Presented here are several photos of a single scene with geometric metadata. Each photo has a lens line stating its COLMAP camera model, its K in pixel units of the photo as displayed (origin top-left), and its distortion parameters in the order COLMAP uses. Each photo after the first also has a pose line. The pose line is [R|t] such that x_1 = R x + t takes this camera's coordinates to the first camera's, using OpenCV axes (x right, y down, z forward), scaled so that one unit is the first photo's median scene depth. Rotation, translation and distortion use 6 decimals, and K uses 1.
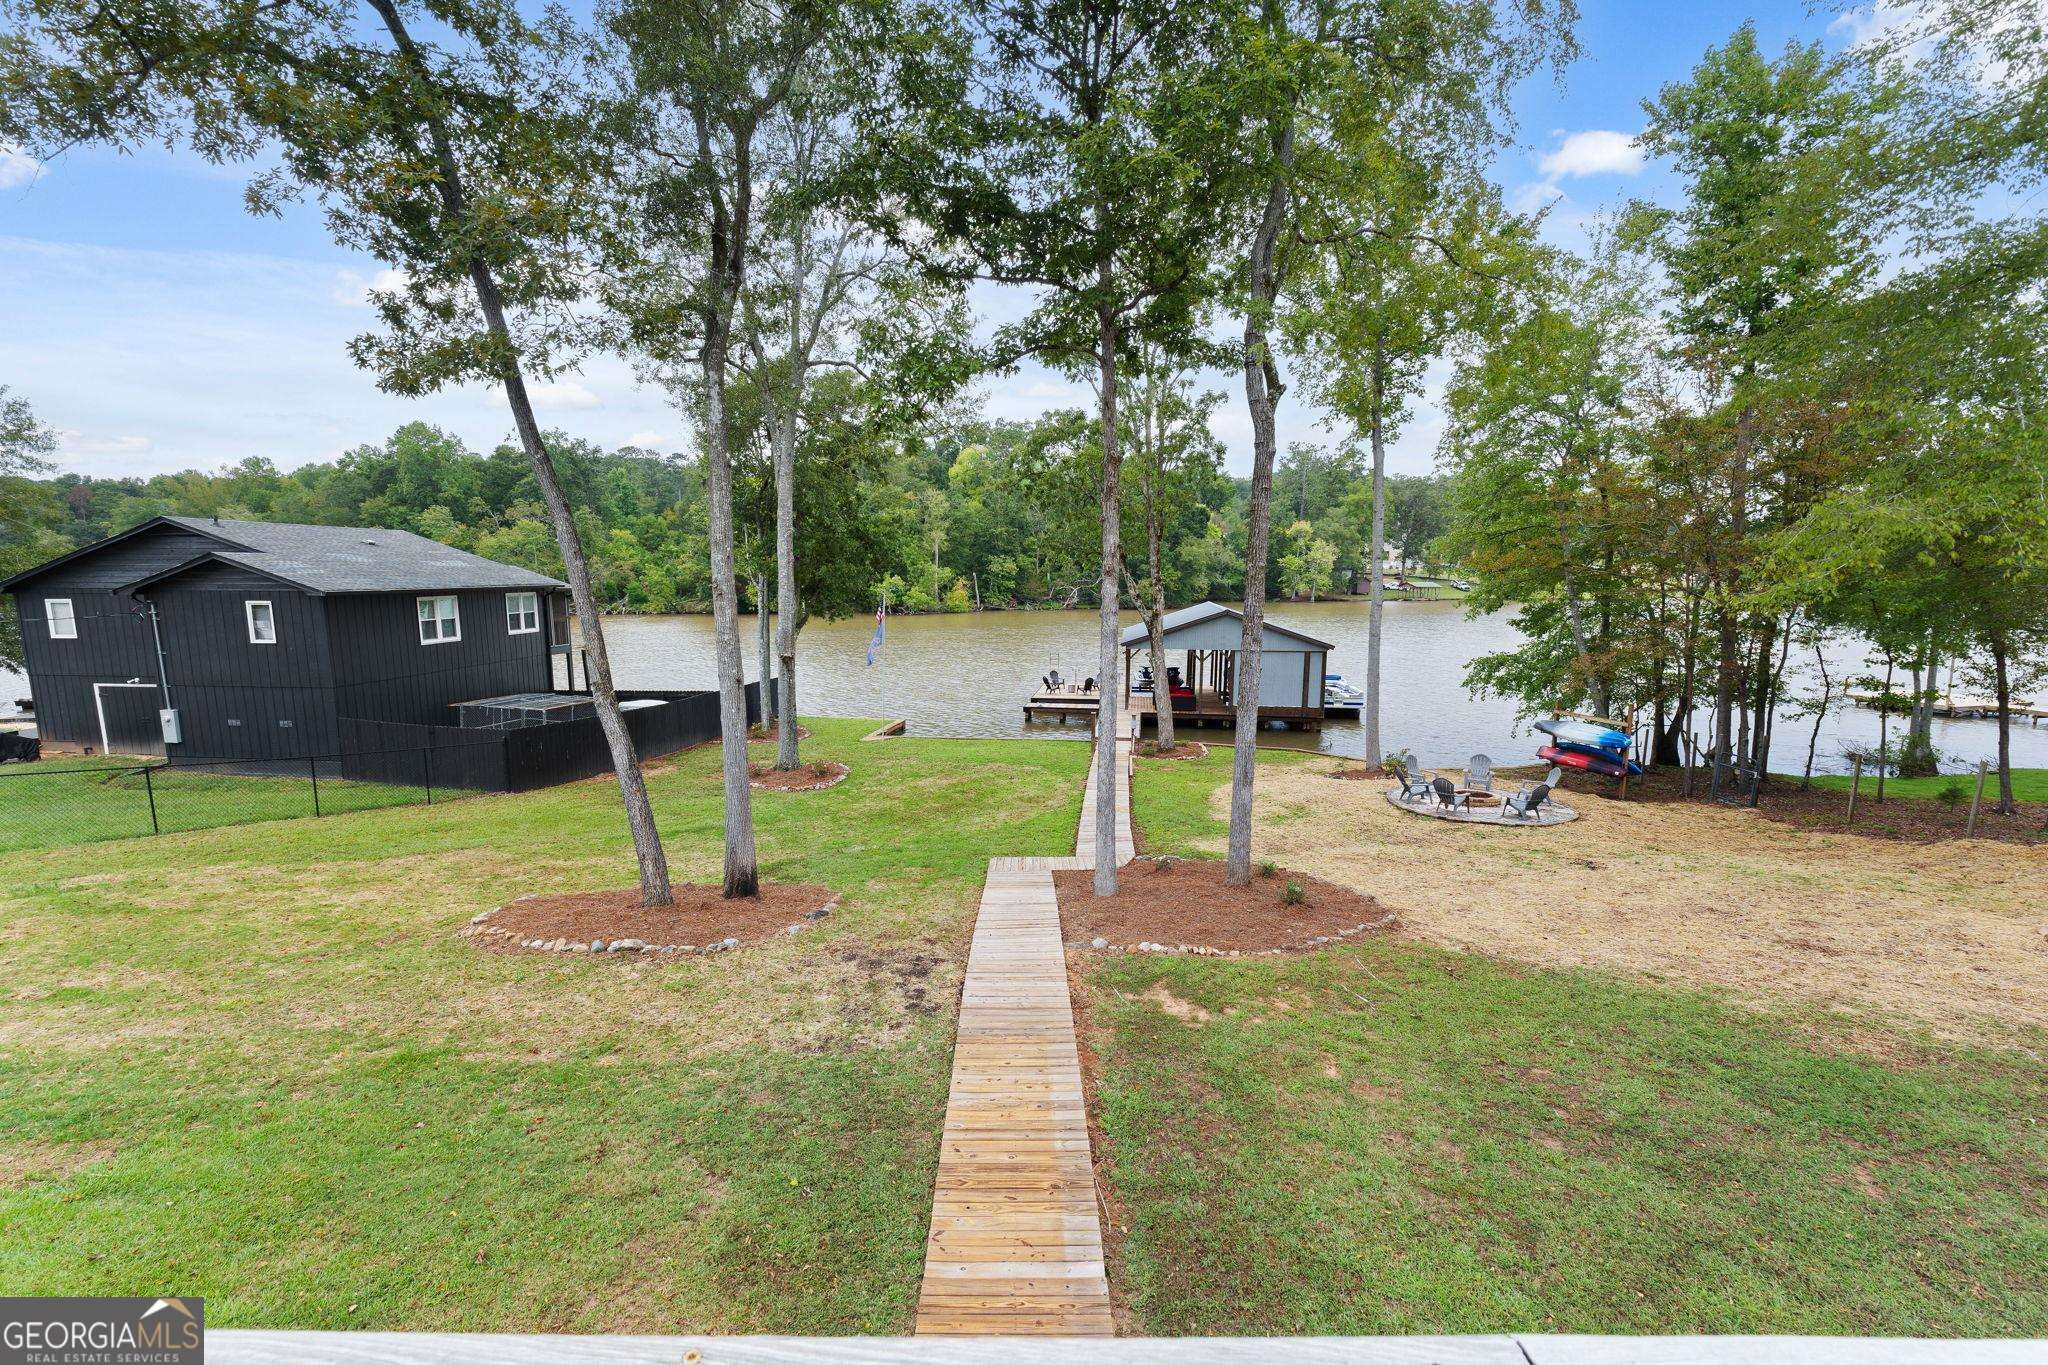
lens RADIAL K [[868.0, 0, 1013.9], [0, 868.0, 694.4], [0, 0, 1]] dist [-0.000423, 0.000014]
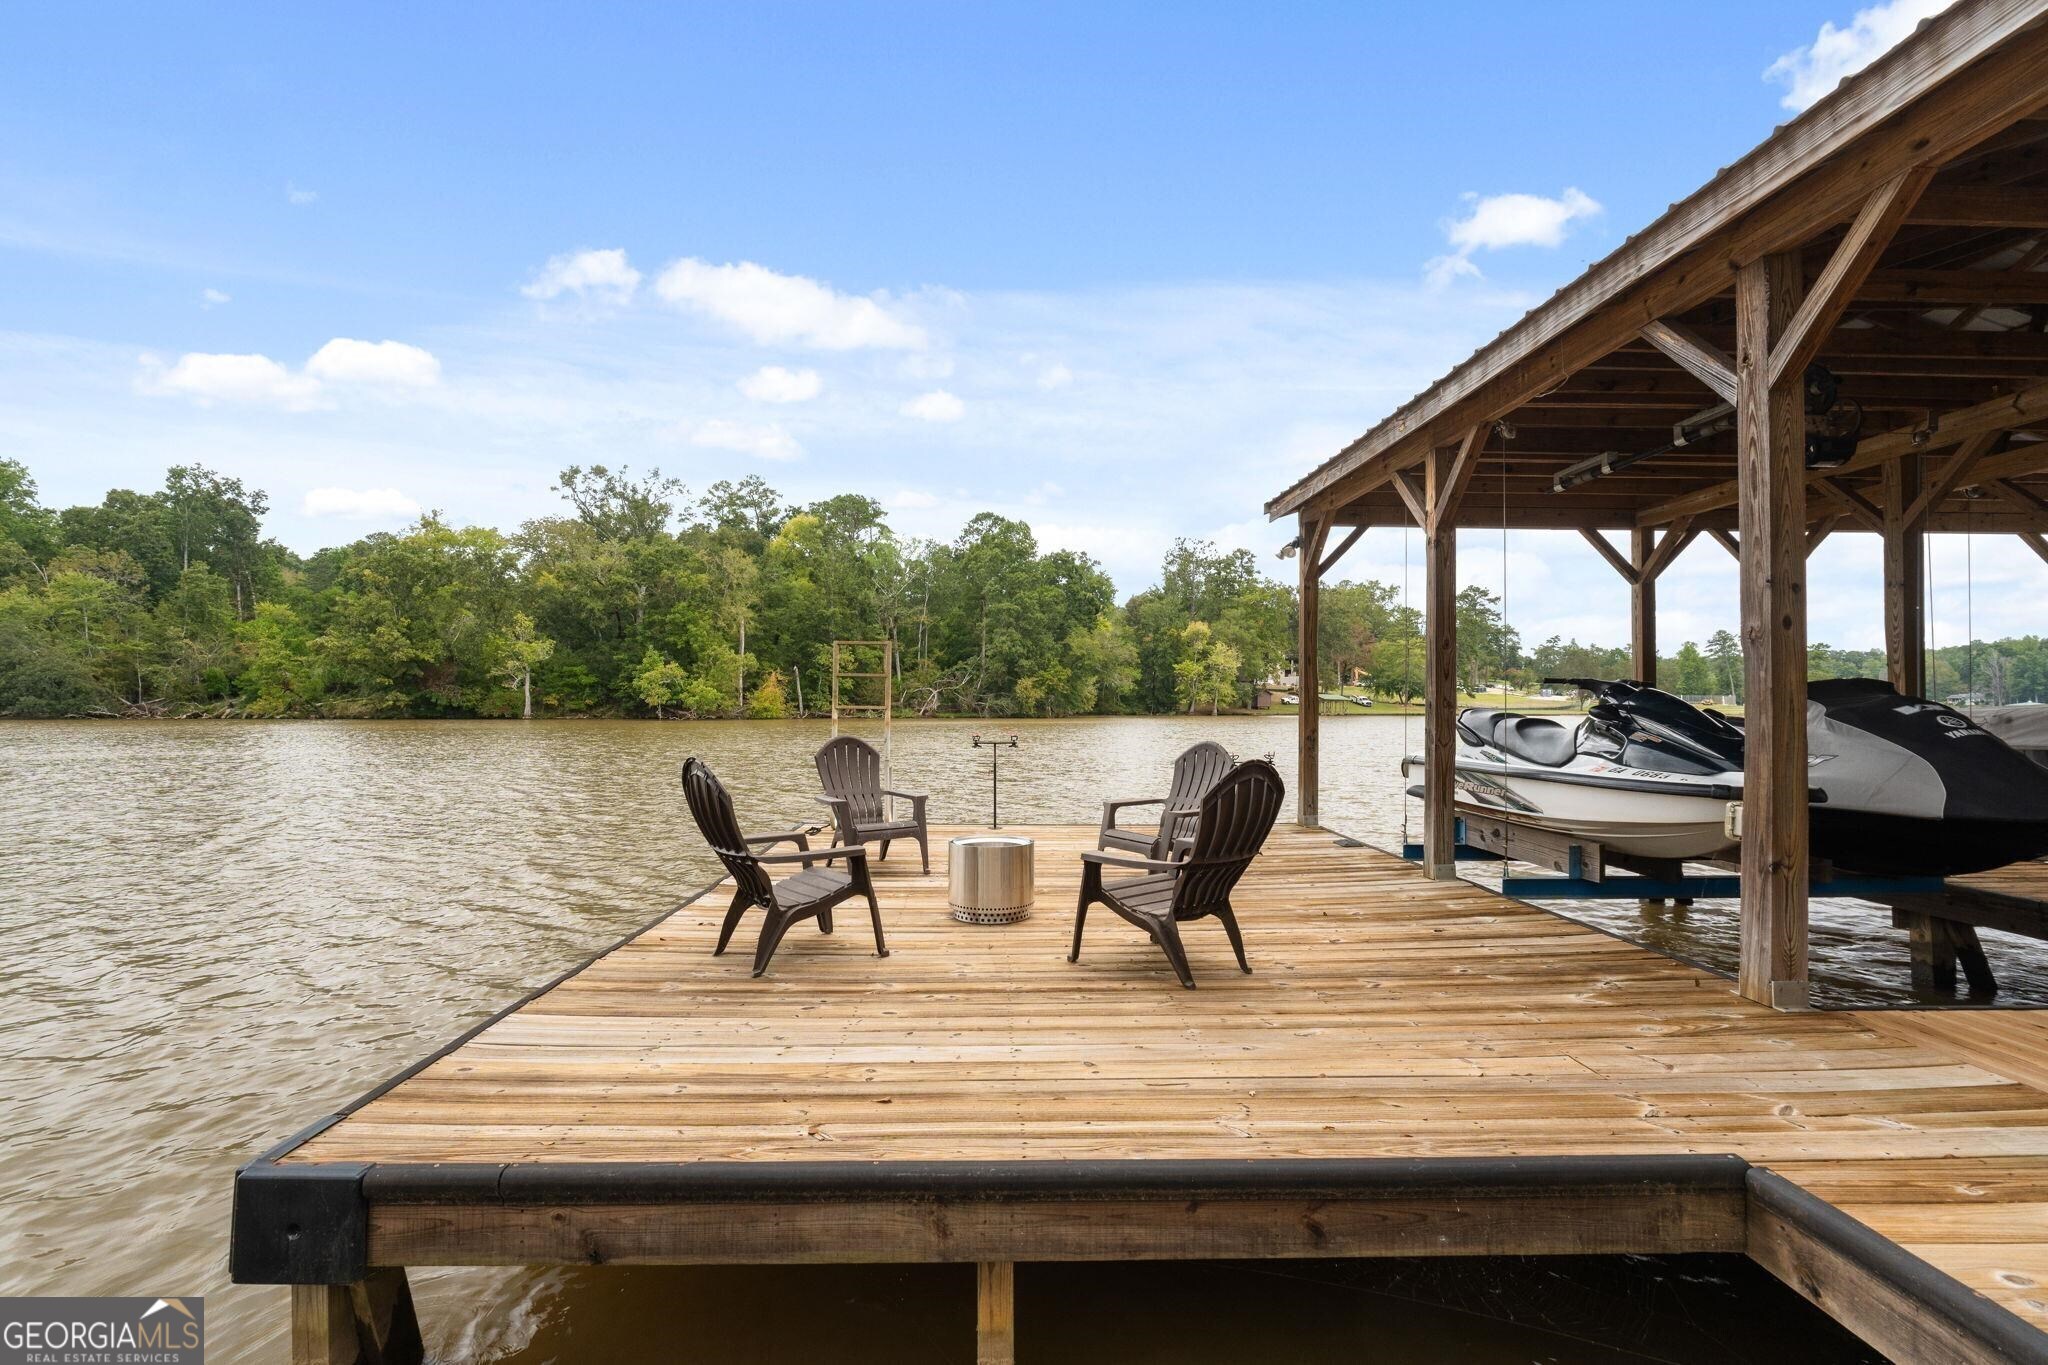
lens RADIAL K [[868.0, 0, 1013.9], [0, 868.0, 694.4], [0, 0, 1]] dist [-0.000423, 0.000014]
pose [[0.986841, 0.006207, 0.161575, 0.013592], [0.018385, 0.988475, -0.150263, -0.002962], [-0.160645, 0.151256, 0.975354, 0.202820]]
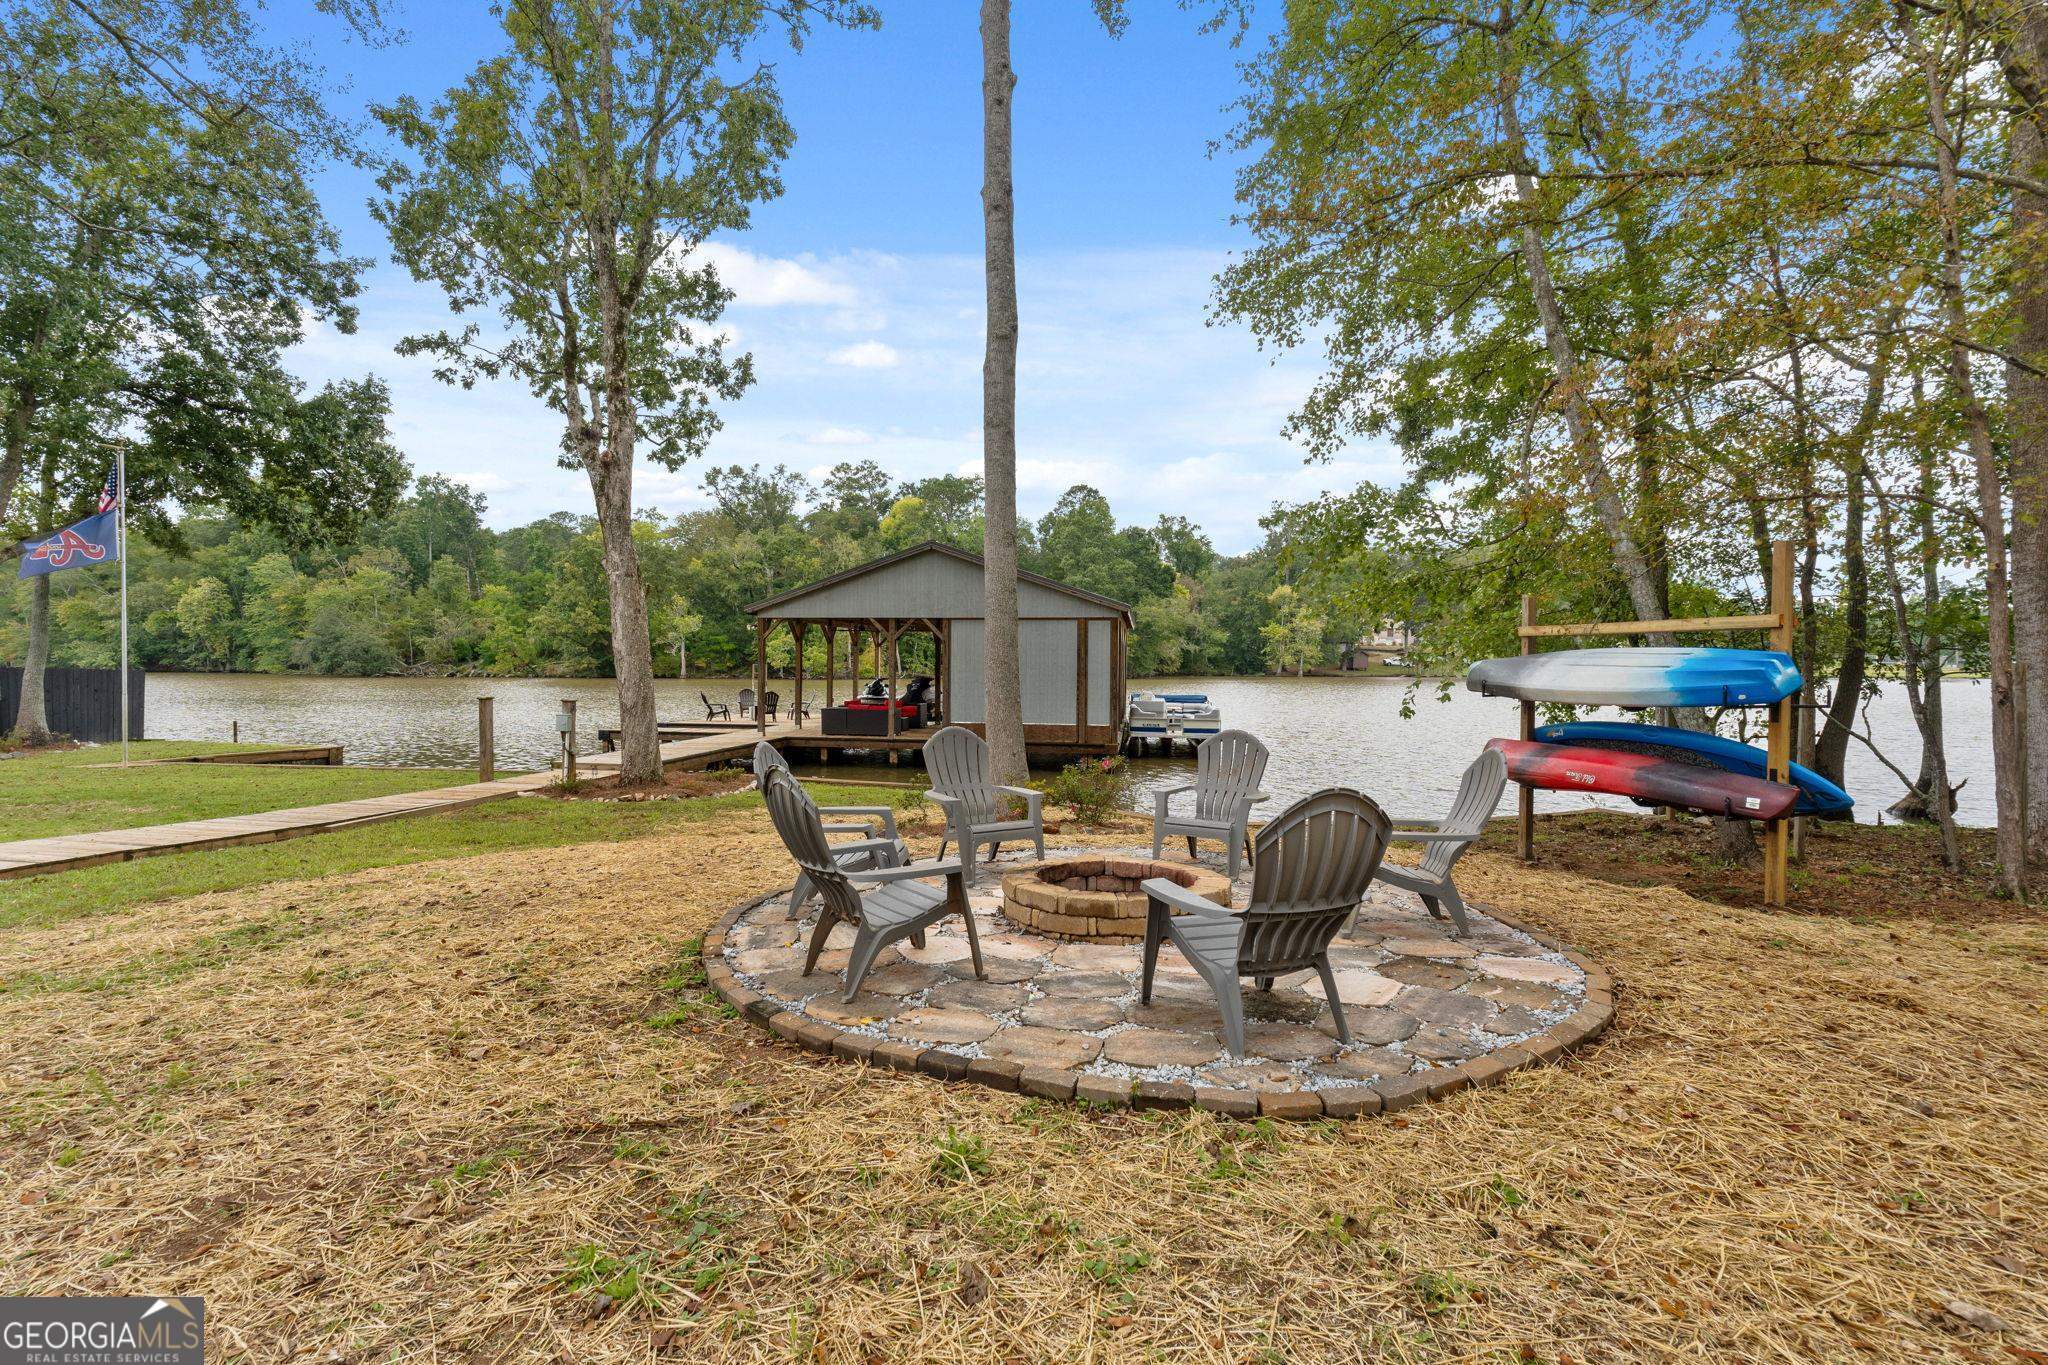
lens RADIAL K [[914.8, 0, 1012.3], [0, 914.8, 686.0], [0, 0, 1]] dist [-0.002704, -0.000162]
pose [[0.999981, 0.005664, -0.002310, 0.055993], [-0.005892, 0.993377, -0.114750, 0.010459], [0.001645, 0.114762, 0.993392, 0.085608]]
